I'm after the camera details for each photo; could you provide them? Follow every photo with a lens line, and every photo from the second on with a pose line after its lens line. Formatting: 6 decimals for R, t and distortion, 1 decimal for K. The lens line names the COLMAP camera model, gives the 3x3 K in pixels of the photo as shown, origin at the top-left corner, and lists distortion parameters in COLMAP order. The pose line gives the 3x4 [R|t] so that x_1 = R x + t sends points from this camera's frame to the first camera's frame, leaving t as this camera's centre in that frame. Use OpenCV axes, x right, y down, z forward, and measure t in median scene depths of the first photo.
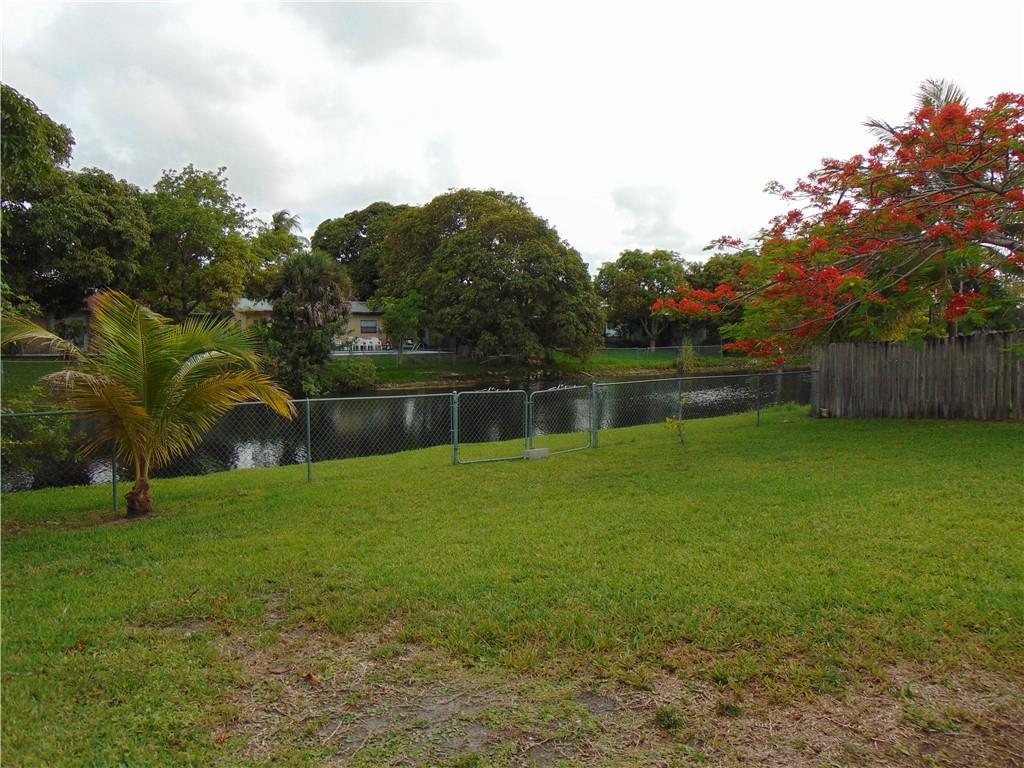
lens RADIAL K [[778.3, 0, 512.0], [0, 778.3, 378.9], [0, 0, 1]] dist [-0.005752, 0.052303]
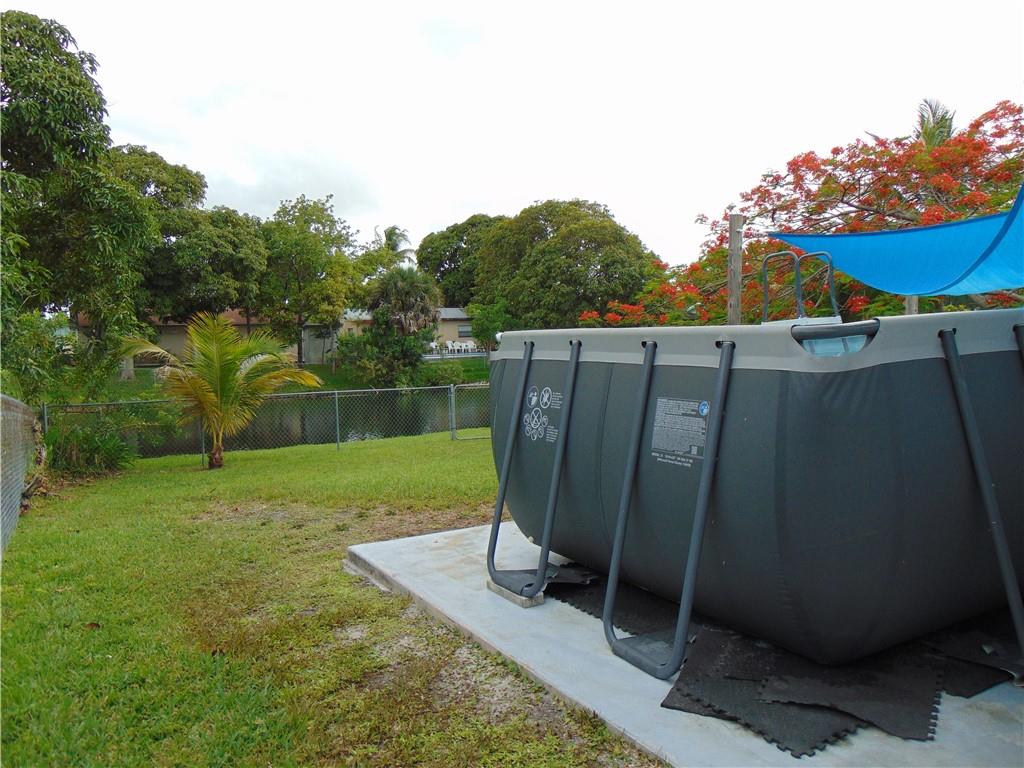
lens RADIAL K [[778.3, 0, 508.6], [0, 778.3, 384.4], [0, 0, 1]] dist [-0.005752, 0.052303]
pose [[0.986380, -0.013666, -0.163916, 0.069975], [0.014716, 0.999878, 0.005196, 0.003027], [0.163825, -0.007537, 0.986461, -0.083183]]
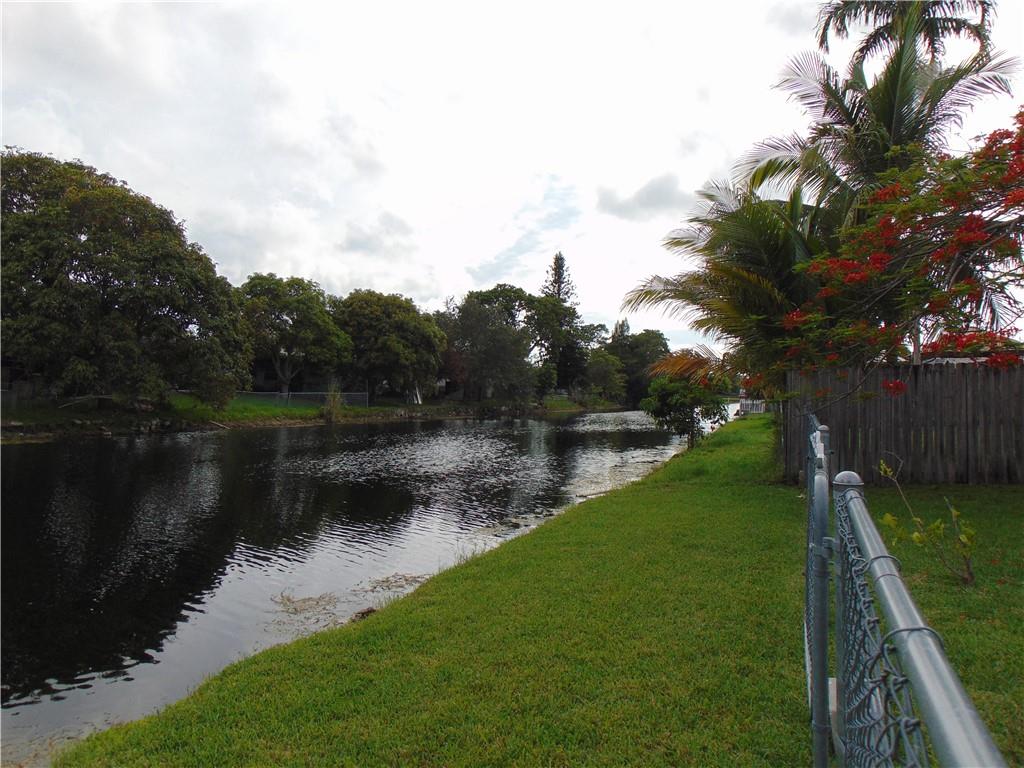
lens RADIAL K [[778.3, 0, 503.4], [0, 778.3, 383.2], [0, 0, 1]] dist [-0.005752, 0.052303]
pose [[0.860363, 0.030730, 0.508755, -0.063047], [0.002421, 0.997923, -0.064371, 0.003501], [-0.509677, 0.056614, 0.858501, 0.270288]]
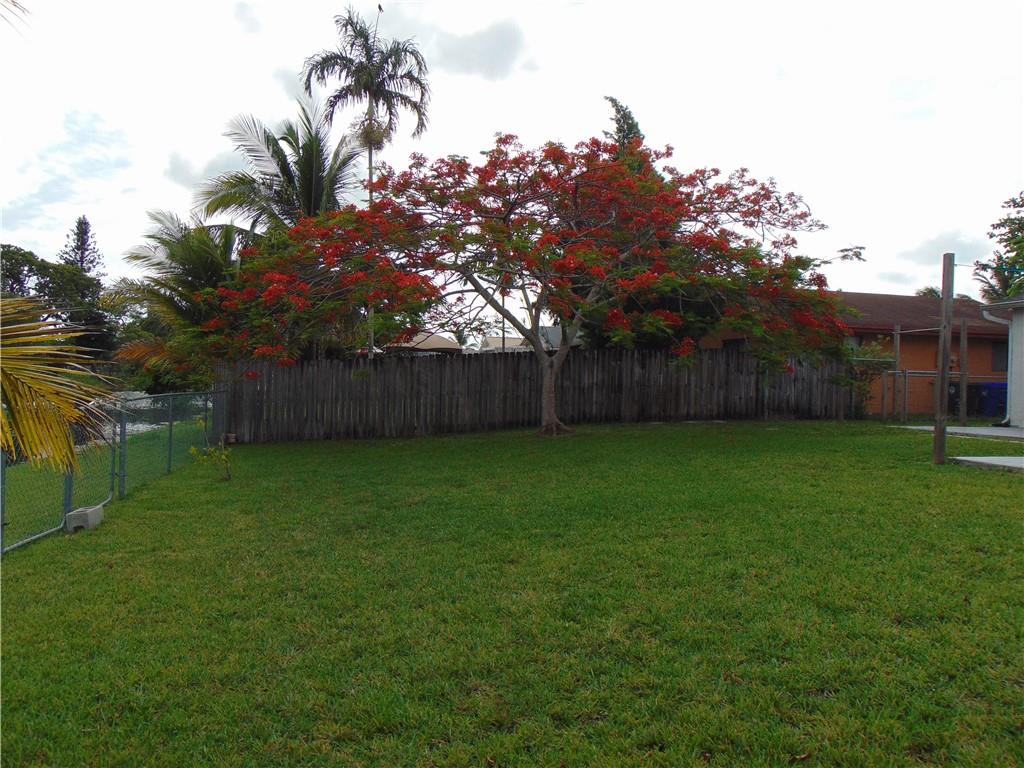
lens RADIAL K [[778.3, 0, 502.9], [0, 778.3, 392.6], [0, 0, 1]] dist [-0.005752, 0.052303]
pose [[0.464823, 0.019173, 0.885196, -0.106439], [0.003953, 0.999711, -0.023729, 0.006555], [-0.885395, 0.014530, 0.464613, 0.150659]]
